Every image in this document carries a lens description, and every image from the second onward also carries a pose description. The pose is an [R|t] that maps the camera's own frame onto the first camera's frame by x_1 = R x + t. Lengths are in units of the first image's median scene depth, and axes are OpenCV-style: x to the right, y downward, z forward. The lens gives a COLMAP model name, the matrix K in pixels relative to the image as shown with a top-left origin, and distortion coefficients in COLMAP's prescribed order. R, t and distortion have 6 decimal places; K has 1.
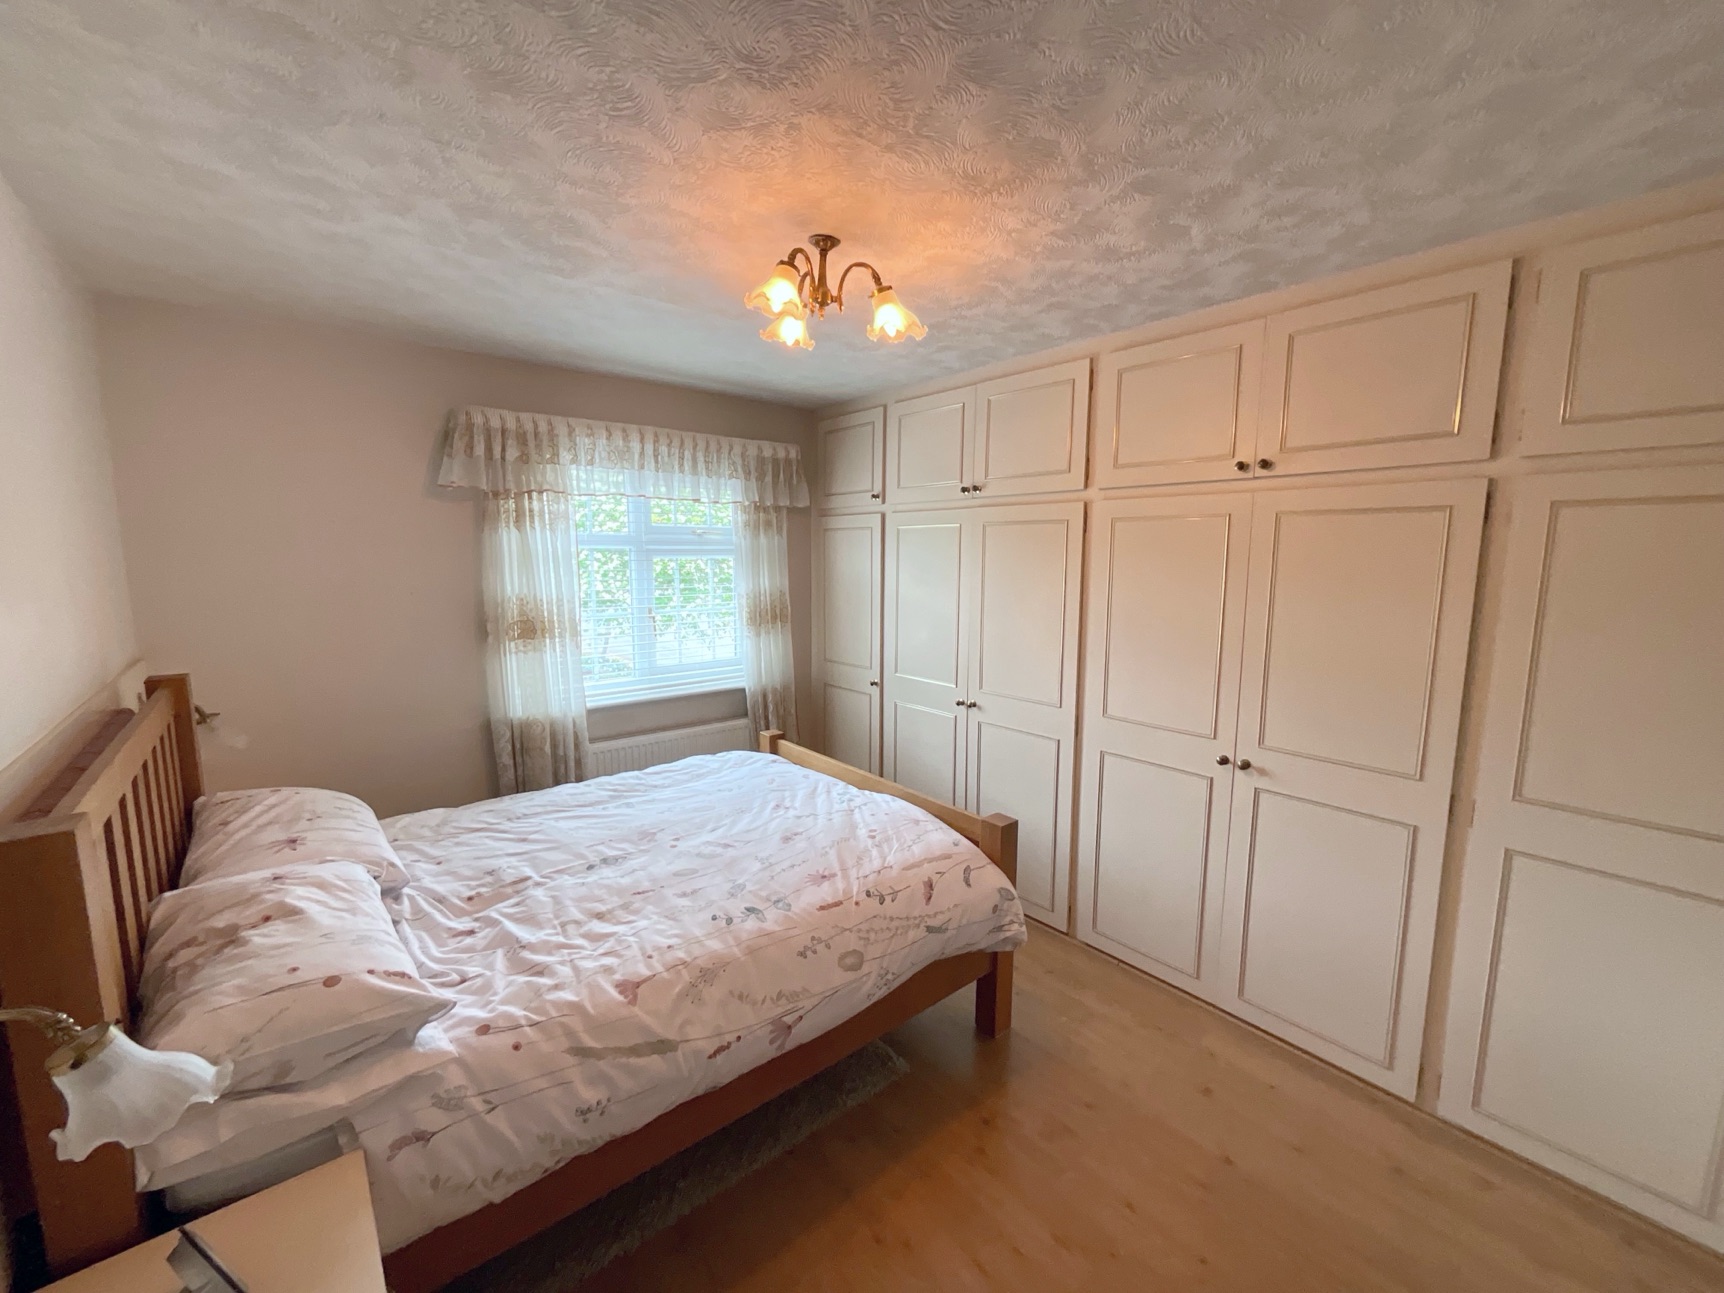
lens RADIAL K [[700.7, 0, 861.5], [0, 700.7, 643.2], [0, 0, 1]] dist [-0.003200, 0.004504]
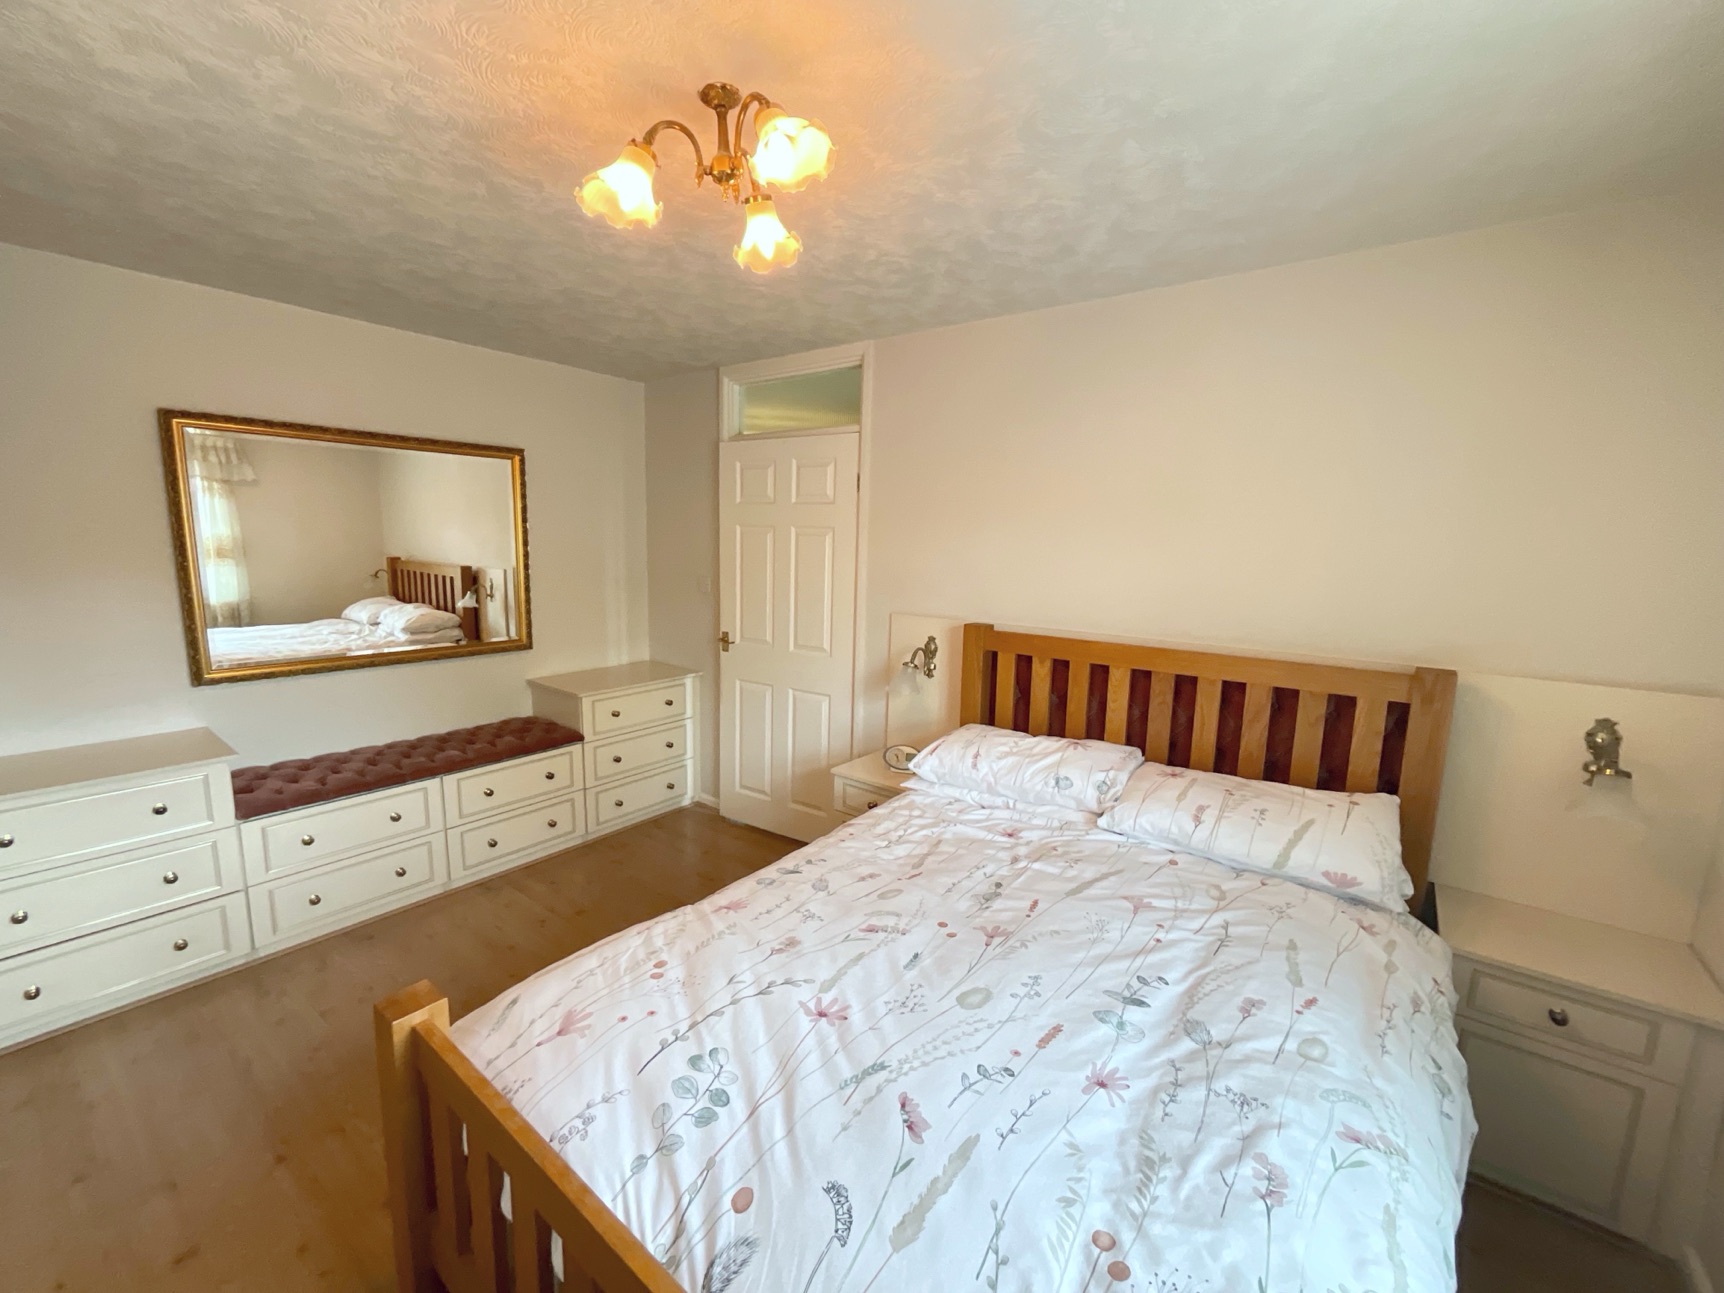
lens RADIAL K [[700.7, 0, 861.5], [0, 700.7, 643.2], [0, 0, 1]] dist [-0.003200, 0.004504]
pose [[-0.975286, 0.006869, -0.220838, -0.025640], [-0.055937, 0.959278, 0.276869, -0.190106], [0.213746, 0.282379, -0.935187, 1.585218]]
